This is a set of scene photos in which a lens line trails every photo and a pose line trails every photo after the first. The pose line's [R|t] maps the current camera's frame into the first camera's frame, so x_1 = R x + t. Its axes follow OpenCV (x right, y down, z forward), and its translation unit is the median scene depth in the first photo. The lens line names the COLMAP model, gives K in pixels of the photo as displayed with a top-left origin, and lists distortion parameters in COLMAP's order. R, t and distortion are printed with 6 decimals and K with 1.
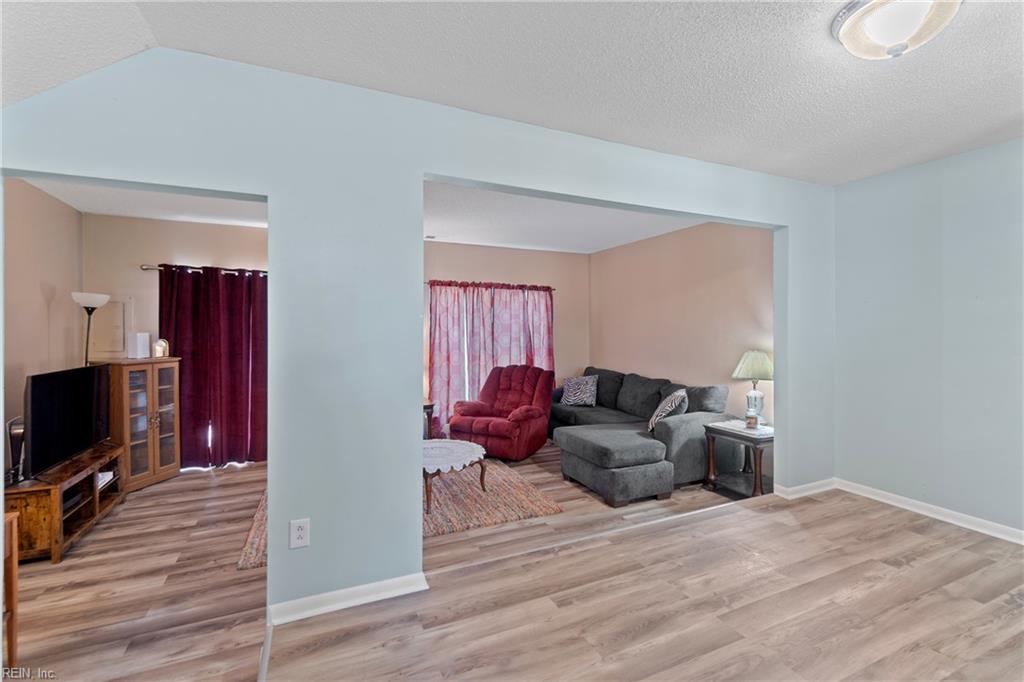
lens RADIAL K [[445.8, 0, 504.2], [0, 445.8, 325.3], [0, 0, 1]] dist [-0.002502, 0.000693]
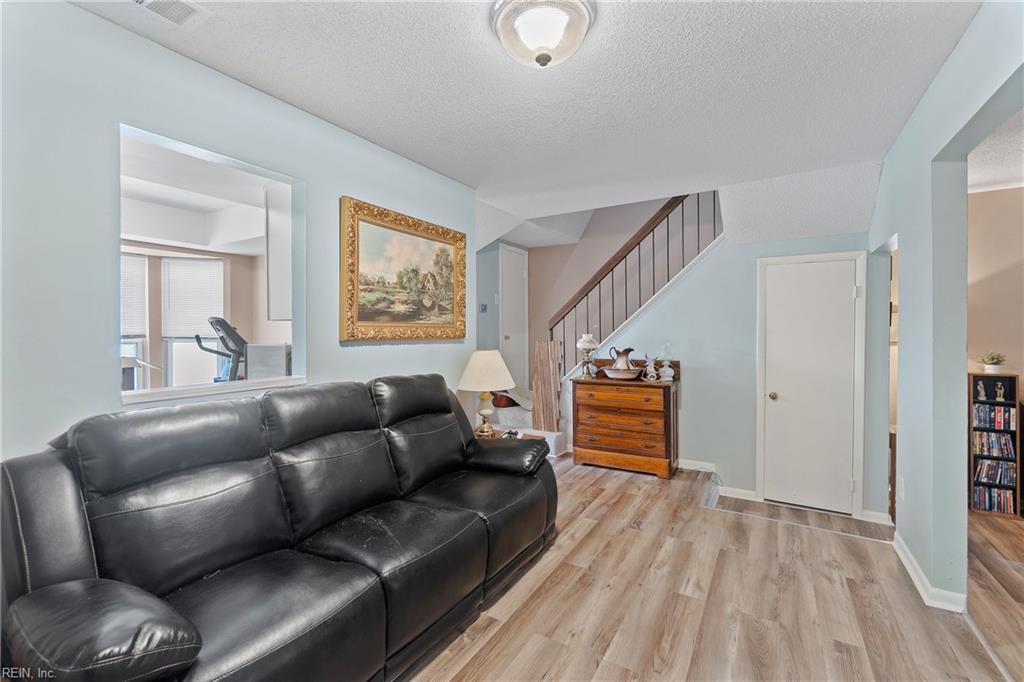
lens RADIAL K [[445.8, 0, 508.1], [0, 445.8, 334.2], [0, 0, 1]] dist [-0.002502, 0.000693]
pose [[-0.819980, 0.006179, -0.572359, 0.598733], [0.008871, 0.999959, -0.001913, 0.006284], [0.572323, -0.006646, -0.820001, 0.695721]]
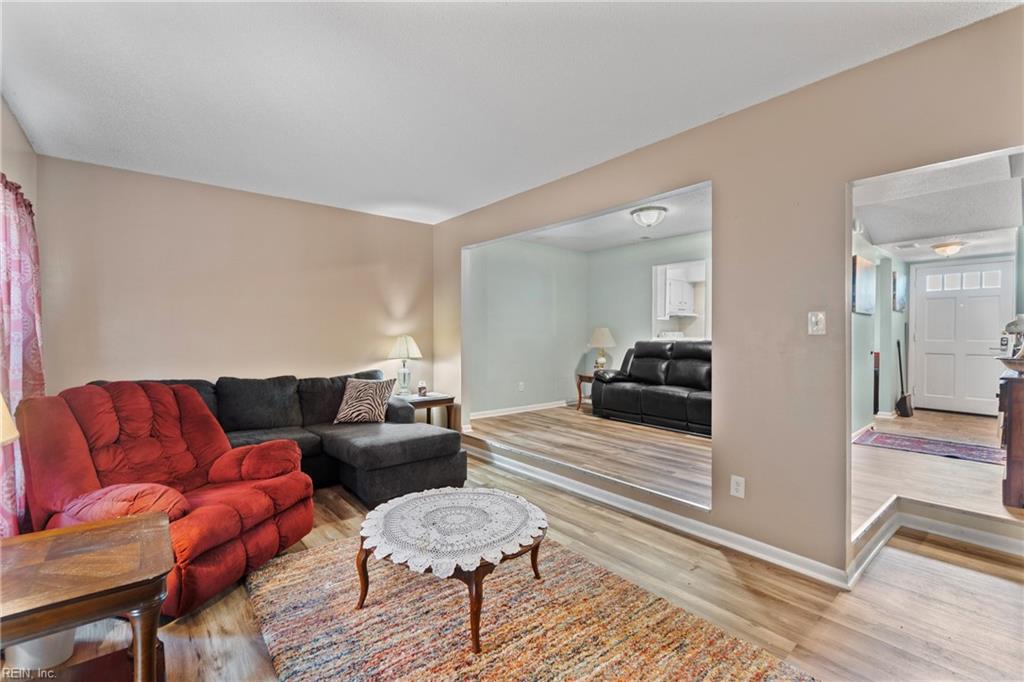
lens RADIAL K [[445.8, 0, 506.2], [0, 445.8, 332.5], [0, 0, 1]] dist [-0.002502, 0.000693]
pose [[-0.271094, 0.005002, 0.962540, -0.700445], [-0.011639, 0.999896, -0.008475, 0.055874], [-0.962483, -0.013501, -0.271007, 1.079981]]
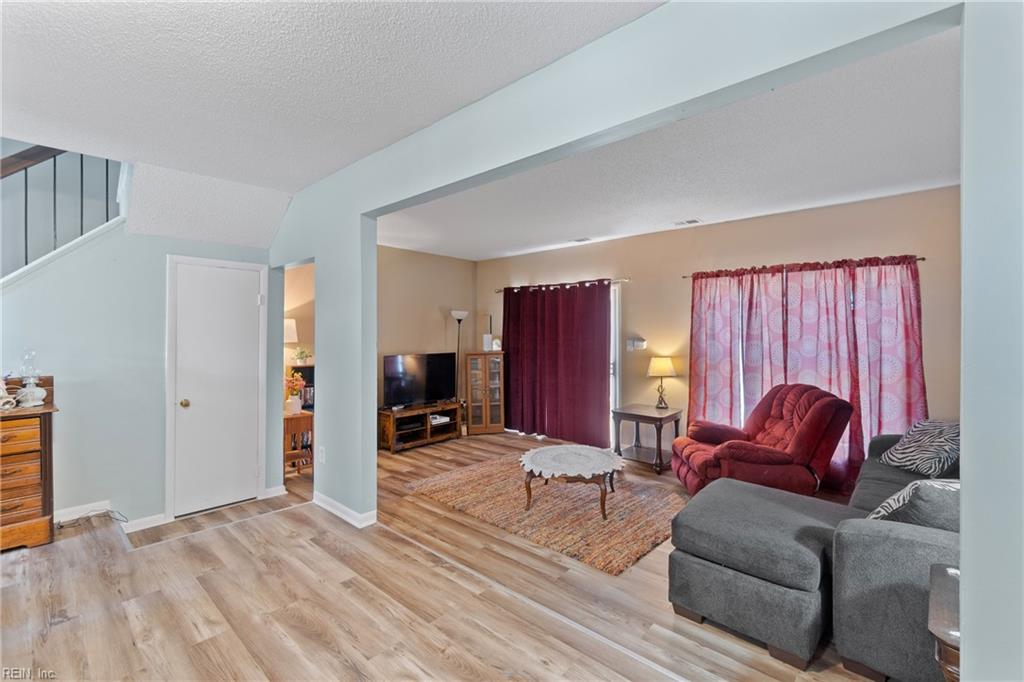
lens RADIAL K [[445.8, 0, 506.8], [0, 445.8, 333.9], [0, 0, 1]] dist [-0.002502, 0.000693]
pose [[0.398607, 0.002331, -0.917119, 0.668857], [0.013304, 0.999877, 0.008324, 0.003126], [0.917025, -0.015520, 0.398527, 0.483031]]
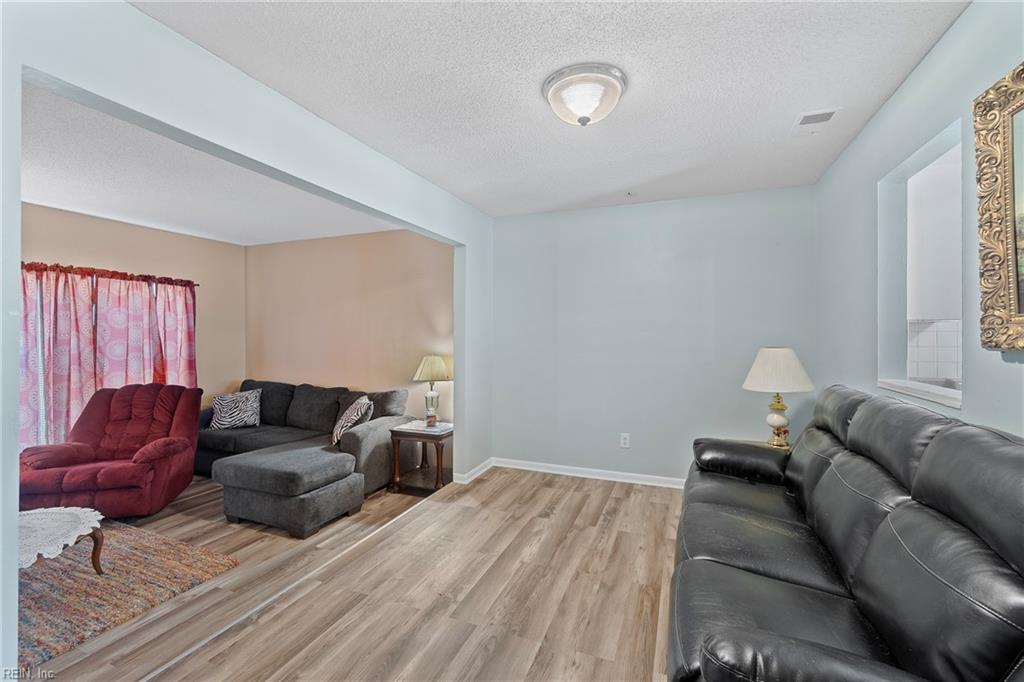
lens RADIAL K [[445.8, 0, 502.1], [0, 445.8, 335.1], [0, 0, 1]] dist [-0.002502, 0.000693]
pose [[0.722948, 0.000406, 0.690902, -0.069789], [-0.006069, 0.999965, 0.005763, 0.000519], [-0.690875, -0.008359, 0.722926, 0.089666]]
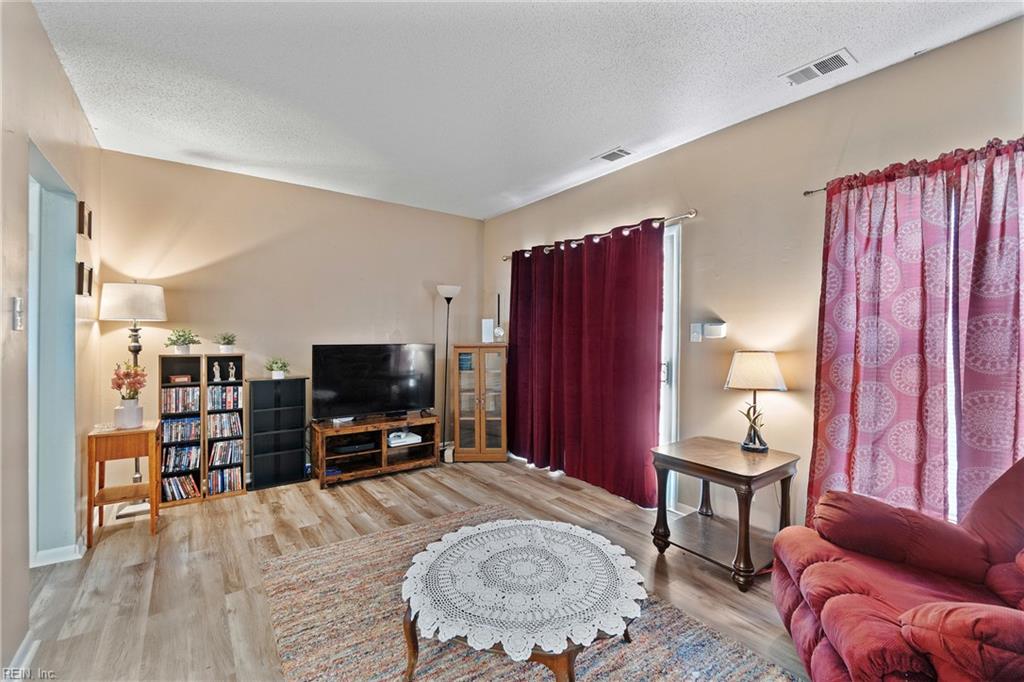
lens RADIAL K [[445.8, 0, 498.0], [0, 445.8, 341.5], [0, 0, 1]] dist [-0.002502, 0.000693]
pose [[0.193084, 0.018622, -0.981005, 0.261999], [0.005632, 0.999782, 0.020087, 0.053077], [0.981166, -0.009403, 0.192938, 0.881970]]
